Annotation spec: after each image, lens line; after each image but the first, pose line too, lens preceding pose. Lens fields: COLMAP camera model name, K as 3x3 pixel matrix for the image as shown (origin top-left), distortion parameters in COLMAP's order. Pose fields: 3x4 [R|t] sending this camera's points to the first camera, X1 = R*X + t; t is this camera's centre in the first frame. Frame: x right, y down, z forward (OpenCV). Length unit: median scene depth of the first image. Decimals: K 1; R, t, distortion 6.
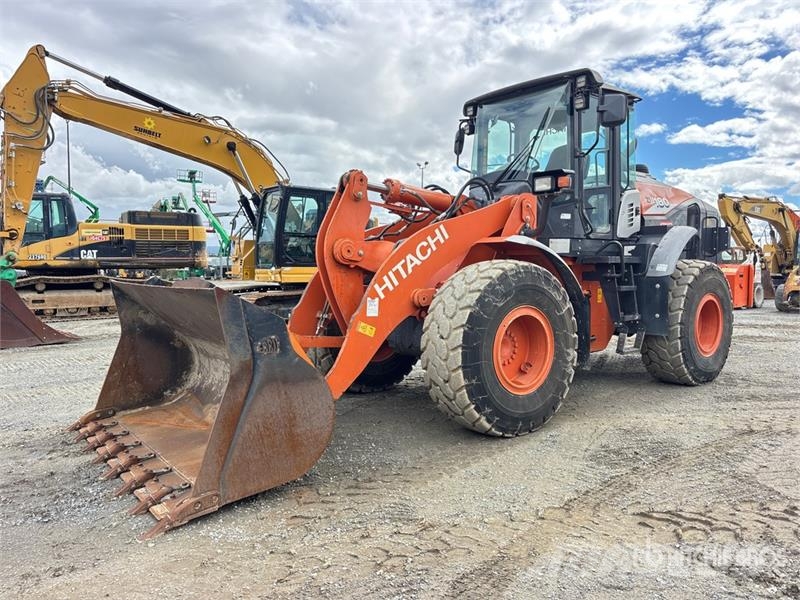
lens RADIAL K [[613.4, 0, 393.5], [0, 613.4, 300.0], [0, 0, 1]] dist [0.014917, -0.015867]
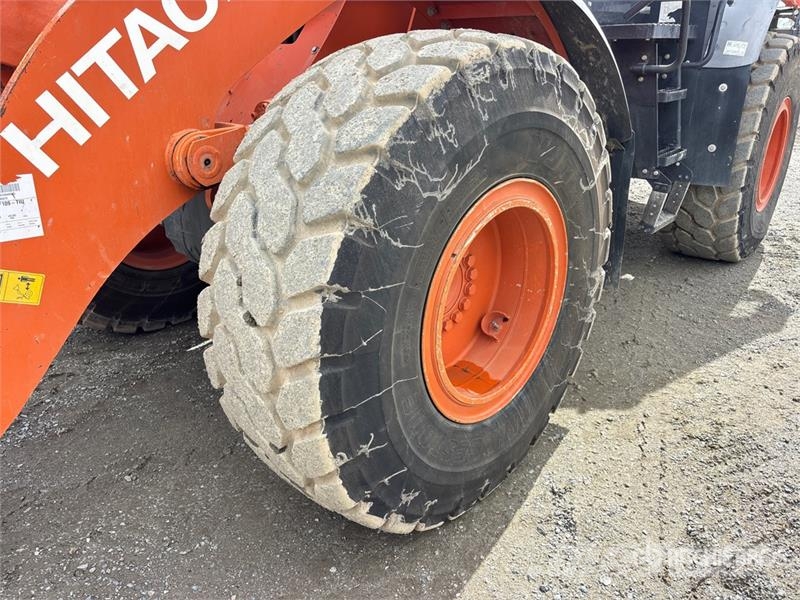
lens RADIAL K [[613.4, 0, 396.5], [0, 613.4, 306.7], [0, 0, 1]] dist [0.014917, -0.015867]
pose [[0.983628, -0.077241, 0.162816, 0.090752], [0.016885, 0.939014, 0.343465, -0.040514], [-0.179416, -0.335093, 0.924945, 0.657097]]
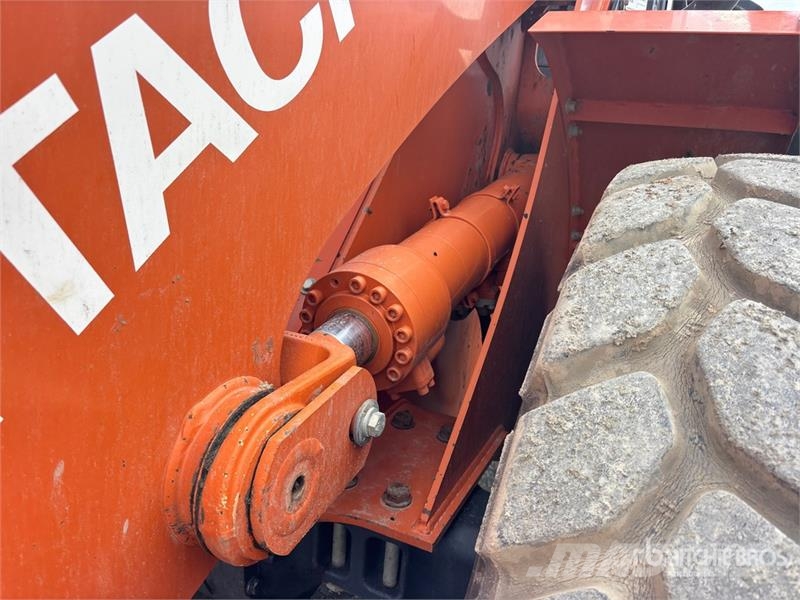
lens RADIAL K [[613.4, 0, 398.2], [0, 613.4, 303.2], [0, 0, 1]] dist [0.014917, -0.015867]
pose [[0.879717, -0.056118, 0.472174, 0.016377], [-0.057499, 0.973169, 0.222790, -0.059228], [-0.472008, -0.223142, 0.852887, 0.911387]]
